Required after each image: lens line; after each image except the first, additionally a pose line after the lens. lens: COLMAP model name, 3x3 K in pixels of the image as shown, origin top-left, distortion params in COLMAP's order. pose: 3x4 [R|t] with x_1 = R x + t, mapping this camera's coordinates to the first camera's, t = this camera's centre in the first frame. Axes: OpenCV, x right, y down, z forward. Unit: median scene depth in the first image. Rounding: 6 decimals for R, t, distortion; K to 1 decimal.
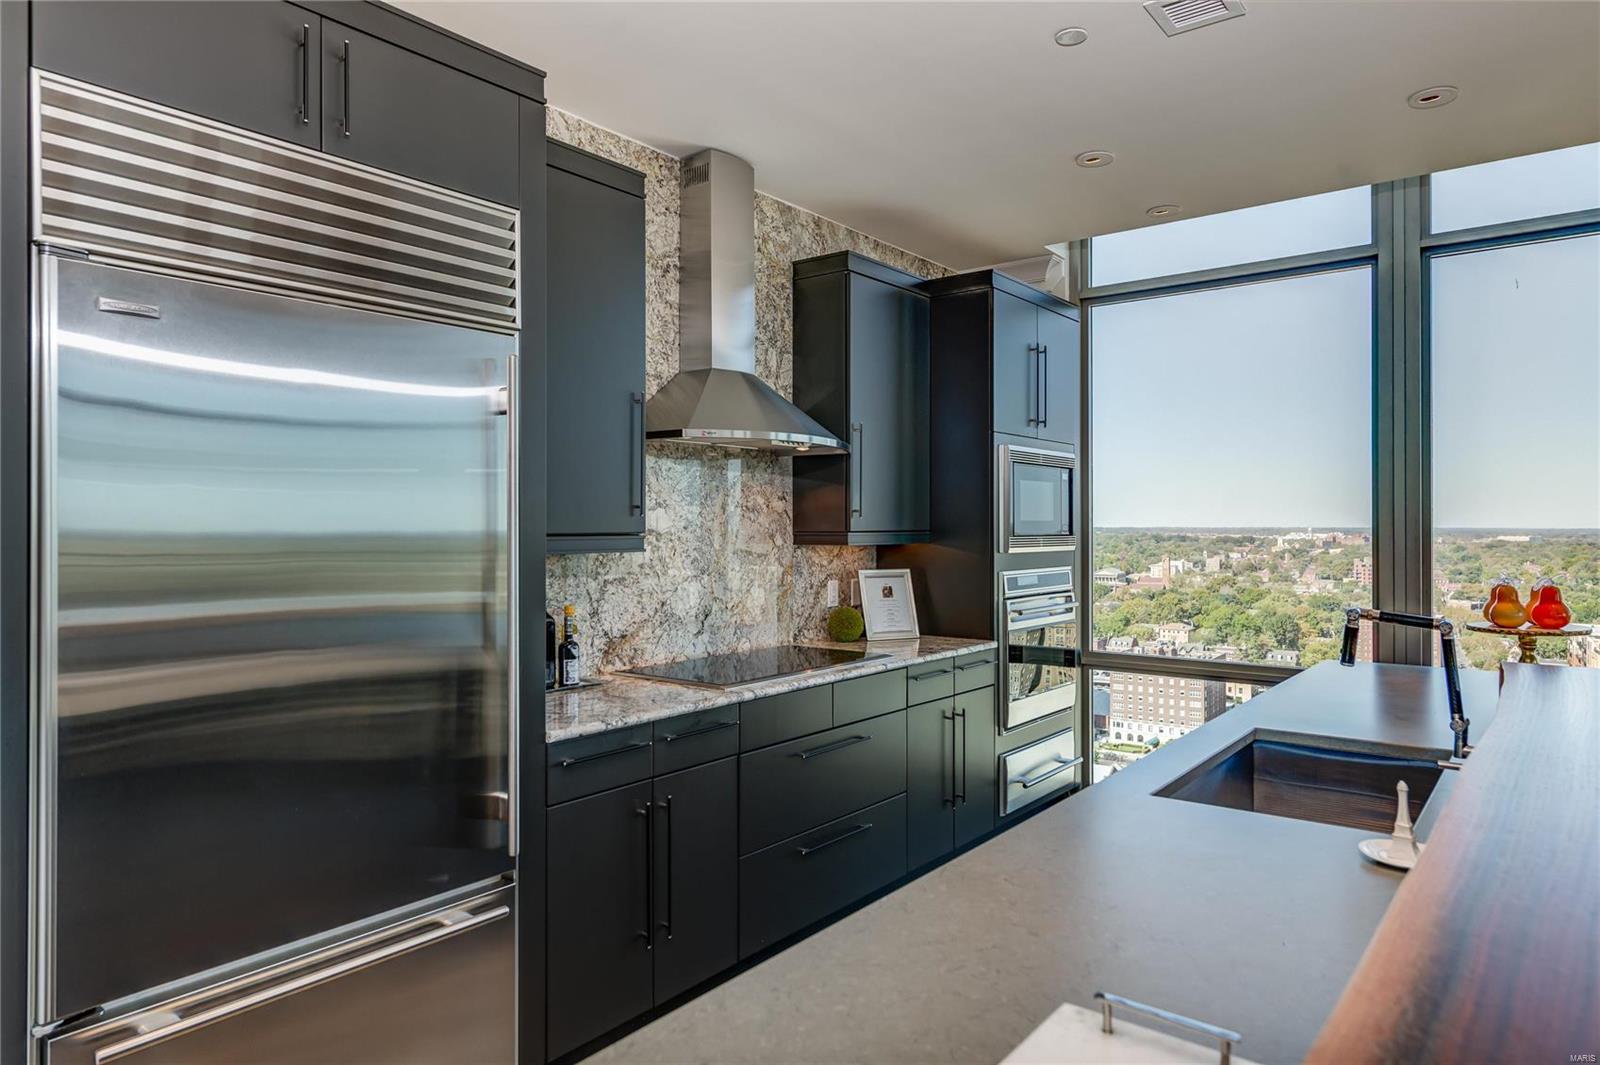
lens RADIAL K [[984.6, 0, 802.0], [0, 984.6, 520.7], [0, 0, 1]] dist [0.008109, 0.001146]
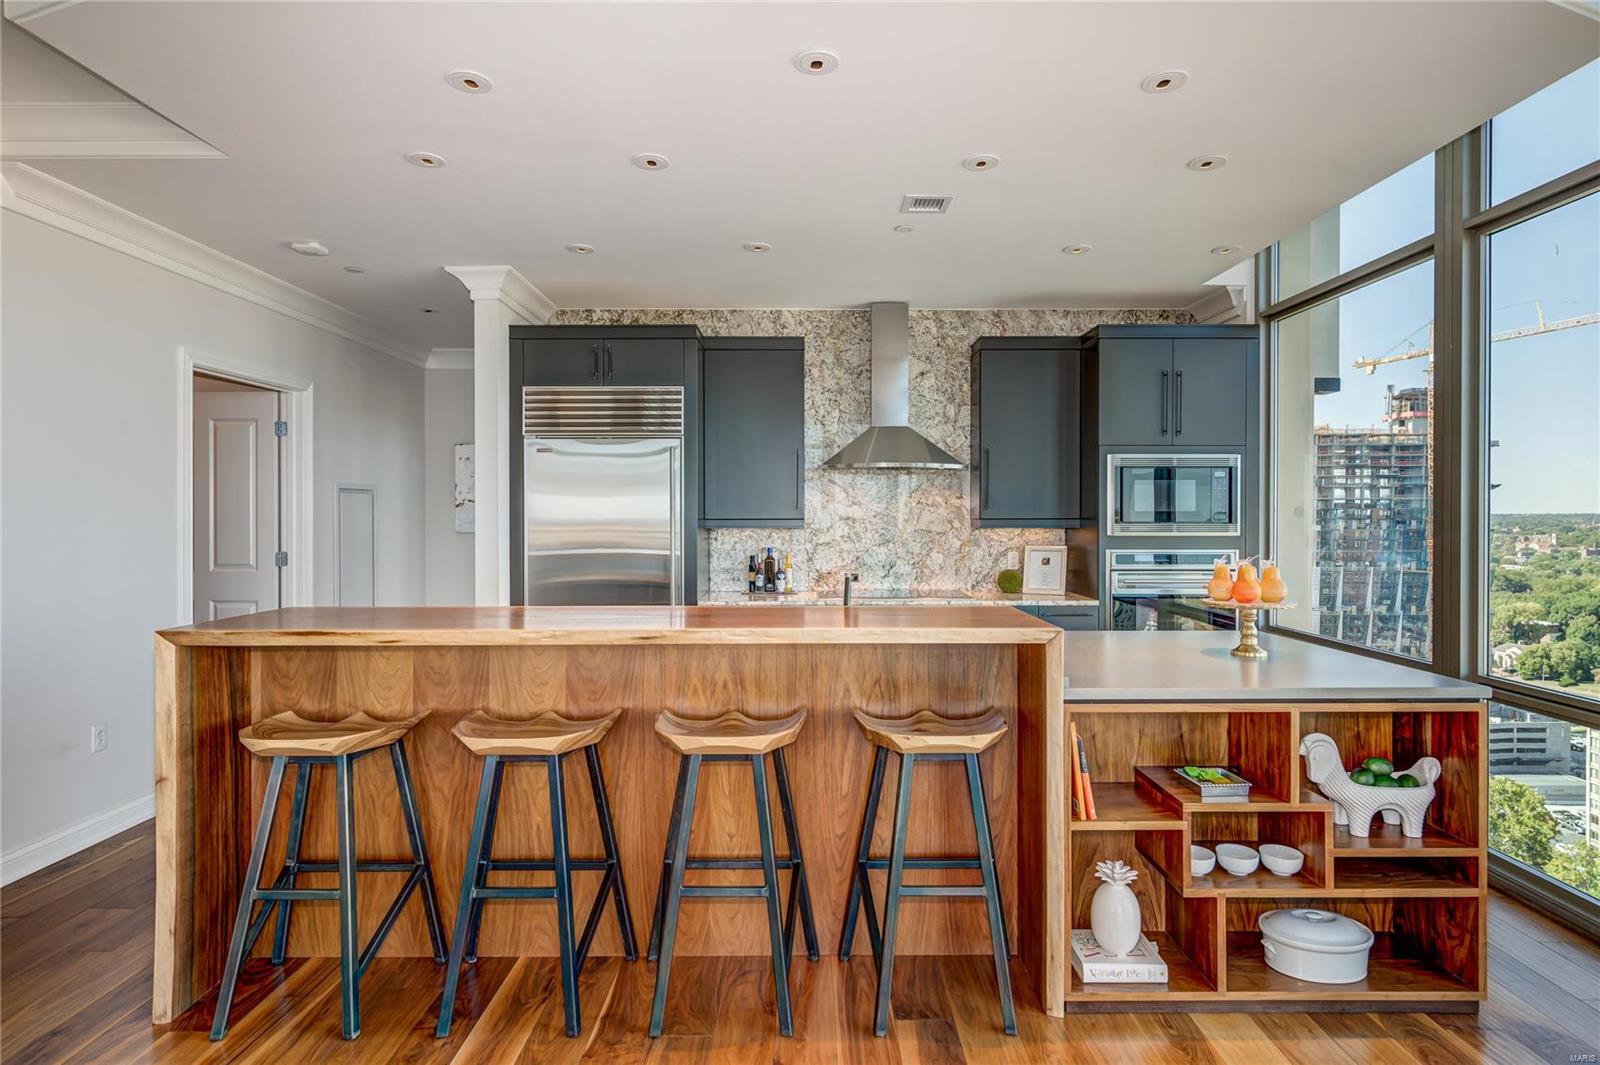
lens RADIAL K [[817.2, 0, 803.6], [0, 817.2, 520.9], [0, 0, 1]] dist [0.002033, -0.000235]
pose [[0.620389, 0.007841, -0.784255, 0.926551], [0.003767, 0.999909, 0.012977, -0.003730], [0.784286, -0.011005, 0.620302, -0.014268]]
